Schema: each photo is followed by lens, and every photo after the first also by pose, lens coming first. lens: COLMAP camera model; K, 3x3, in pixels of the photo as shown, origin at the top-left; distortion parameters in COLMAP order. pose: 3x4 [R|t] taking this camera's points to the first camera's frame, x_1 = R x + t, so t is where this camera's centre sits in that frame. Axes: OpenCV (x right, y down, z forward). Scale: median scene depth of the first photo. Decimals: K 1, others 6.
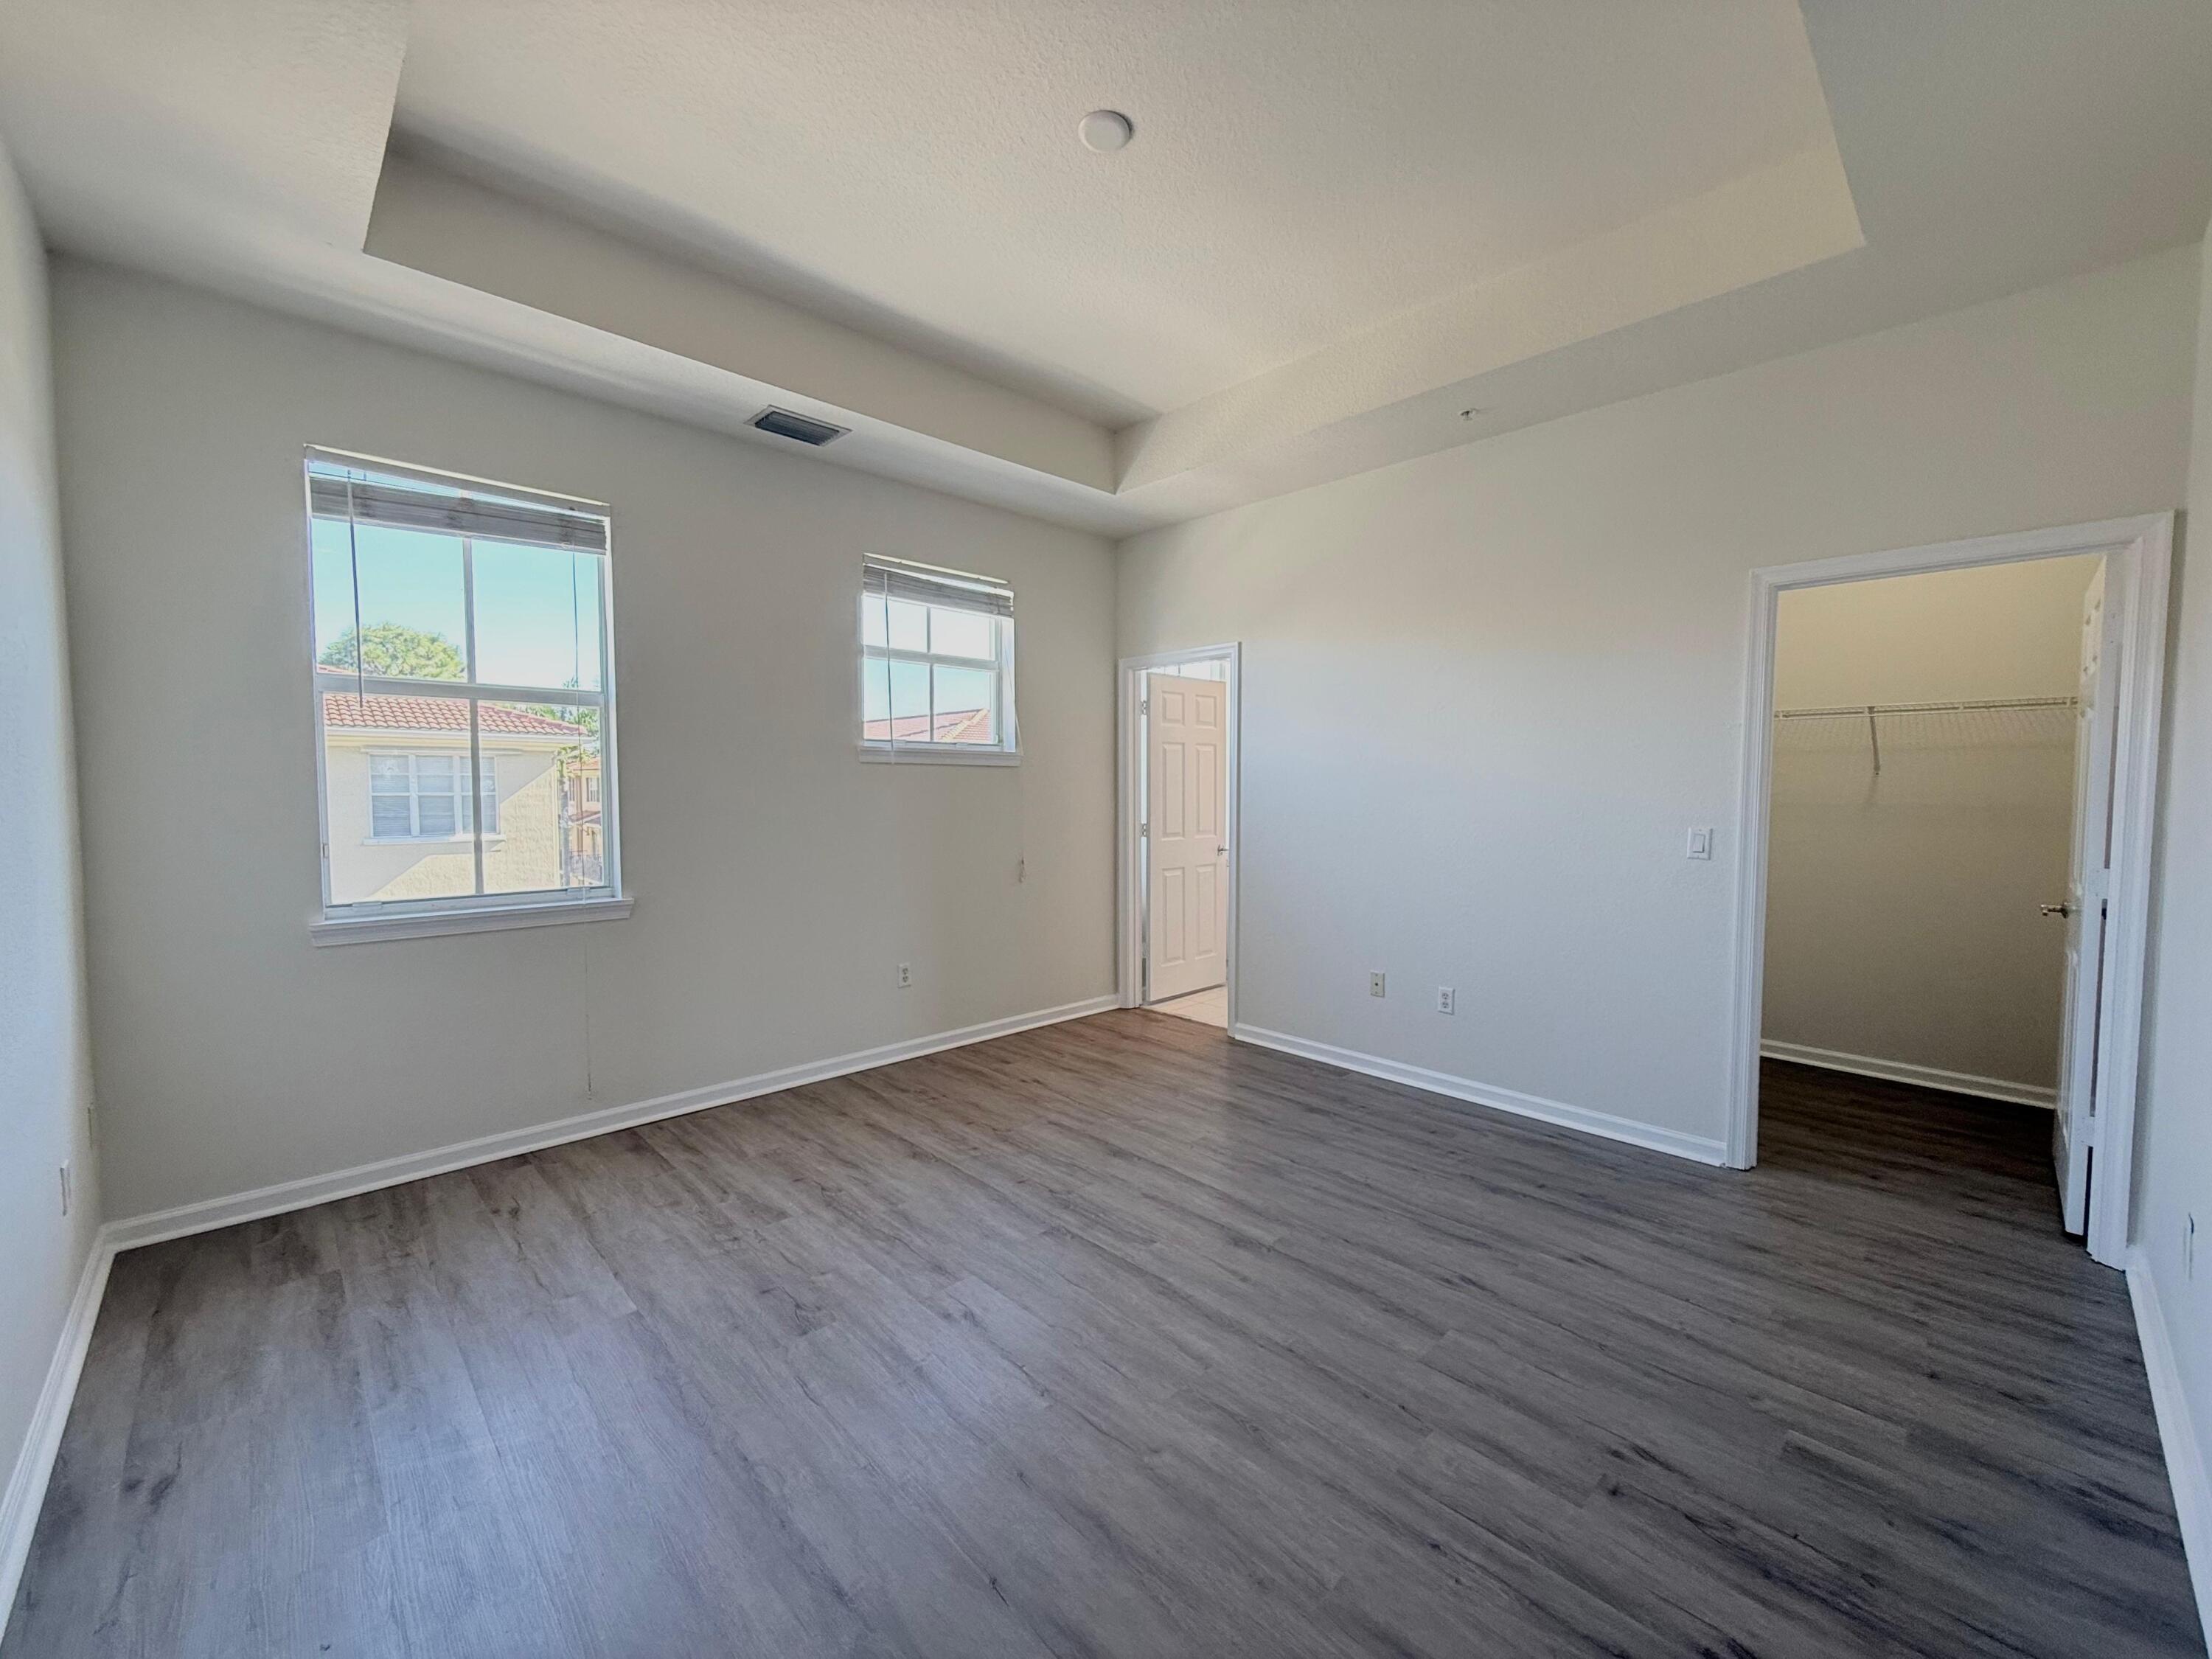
lens RADIAL K [[878.7, 0, 1106.0], [0, 878.7, 829.5], [0, 0, 1]] dist [-0.001008, 0.000150]
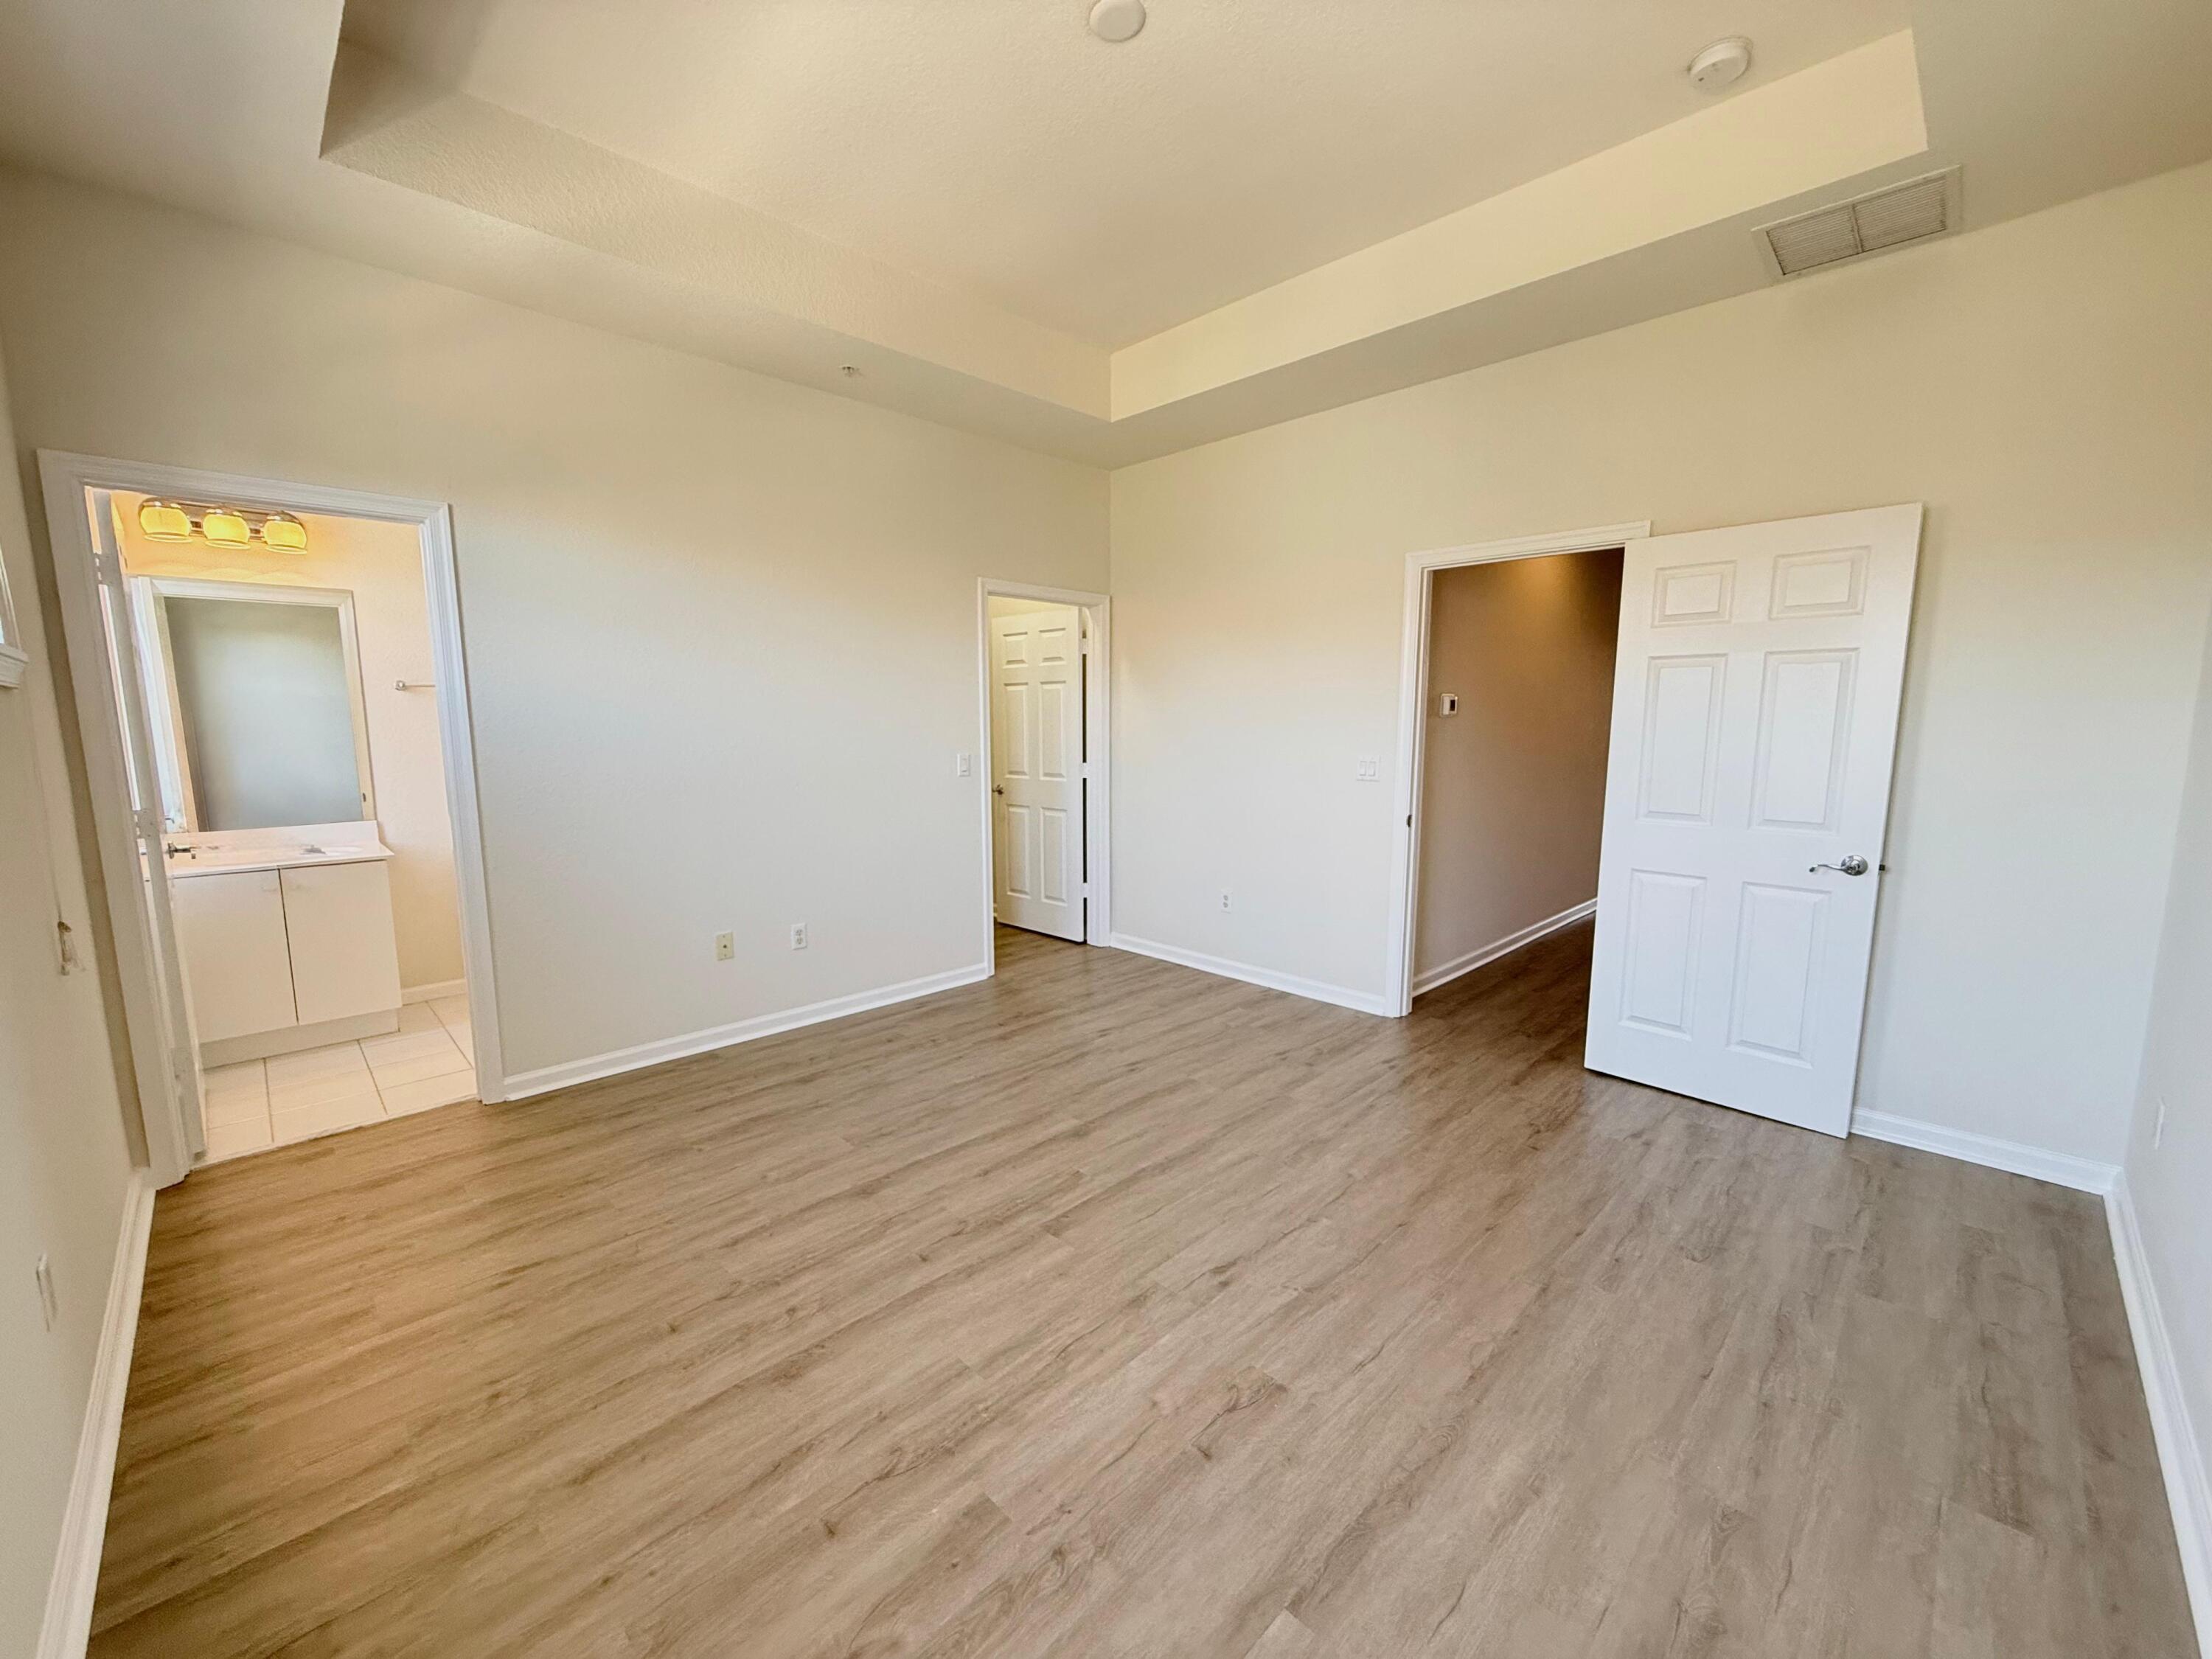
lens RADIAL K [[884.9, 0, 1102.0], [0, 884.9, 797.8], [0, 0, 1]] dist [-0.000739, 0.000124]
pose [[-0.011955, -0.090509, 0.995824, -0.829106], [0.053718, 0.994399, 0.091024, -0.055899], [-0.998485, 0.054582, -0.007026, 0.837356]]
